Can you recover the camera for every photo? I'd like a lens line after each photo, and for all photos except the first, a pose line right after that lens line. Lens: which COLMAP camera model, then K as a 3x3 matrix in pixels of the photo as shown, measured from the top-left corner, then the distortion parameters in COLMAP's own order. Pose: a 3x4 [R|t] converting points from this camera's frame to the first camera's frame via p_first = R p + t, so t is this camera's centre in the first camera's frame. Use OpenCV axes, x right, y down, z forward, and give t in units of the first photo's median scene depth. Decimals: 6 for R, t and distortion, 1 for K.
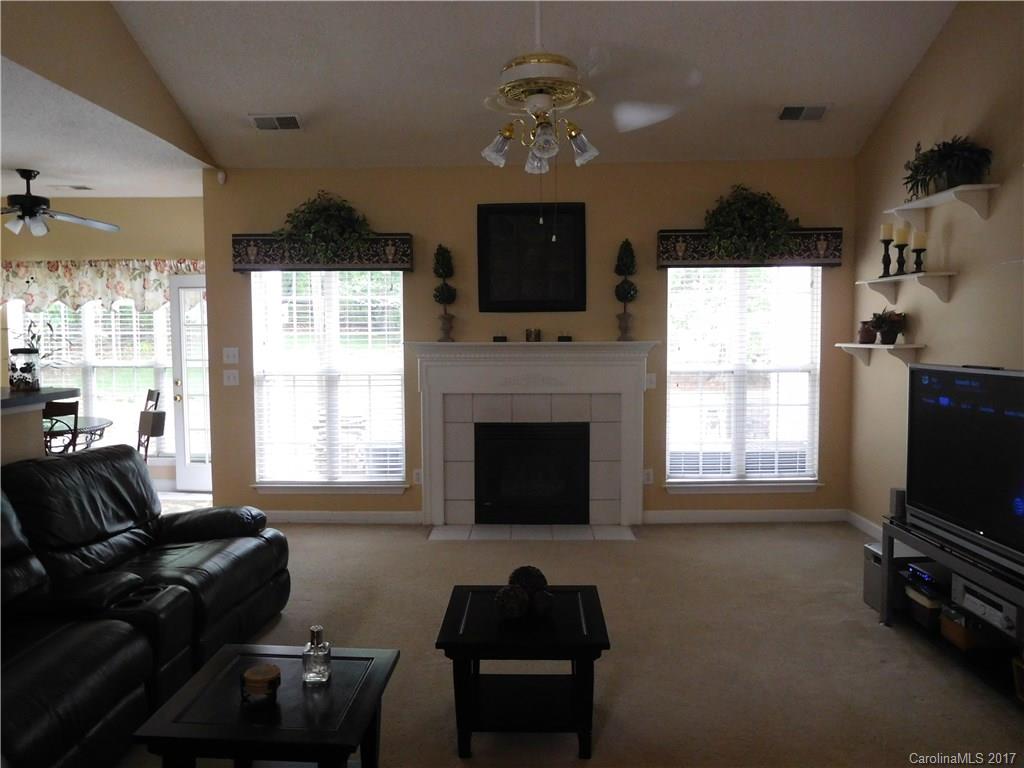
lens RADIAL K [[734.8, 0, 512.0], [0, 734.8, 384.0], [0, 0, 1]] dist [0.007852, 0.002013]
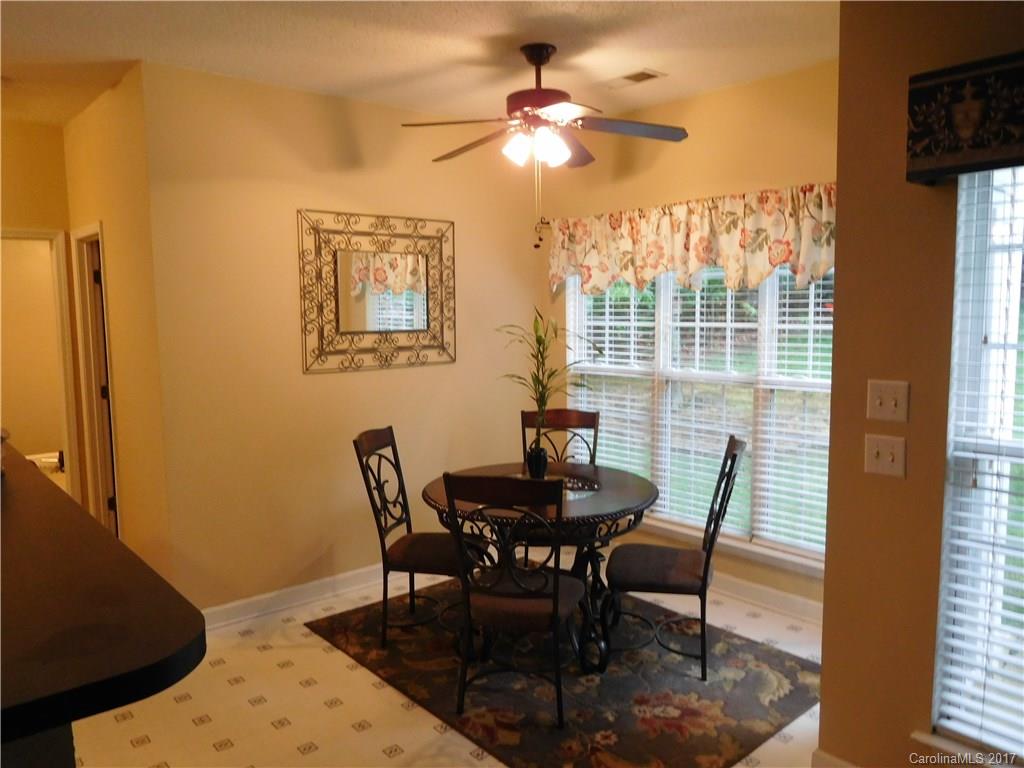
lens RADIAL K [[778.7, 0, 512.0], [0, 778.7, 384.0], [0, 0, 1]] dist [-0.001934, -0.002582]
pose [[0.672946, 0.068139, -0.736546, -0.206747], [-0.044375, 0.997674, 0.051752, -0.058512], [0.738359, -0.002142, 0.674404, 0.560360]]
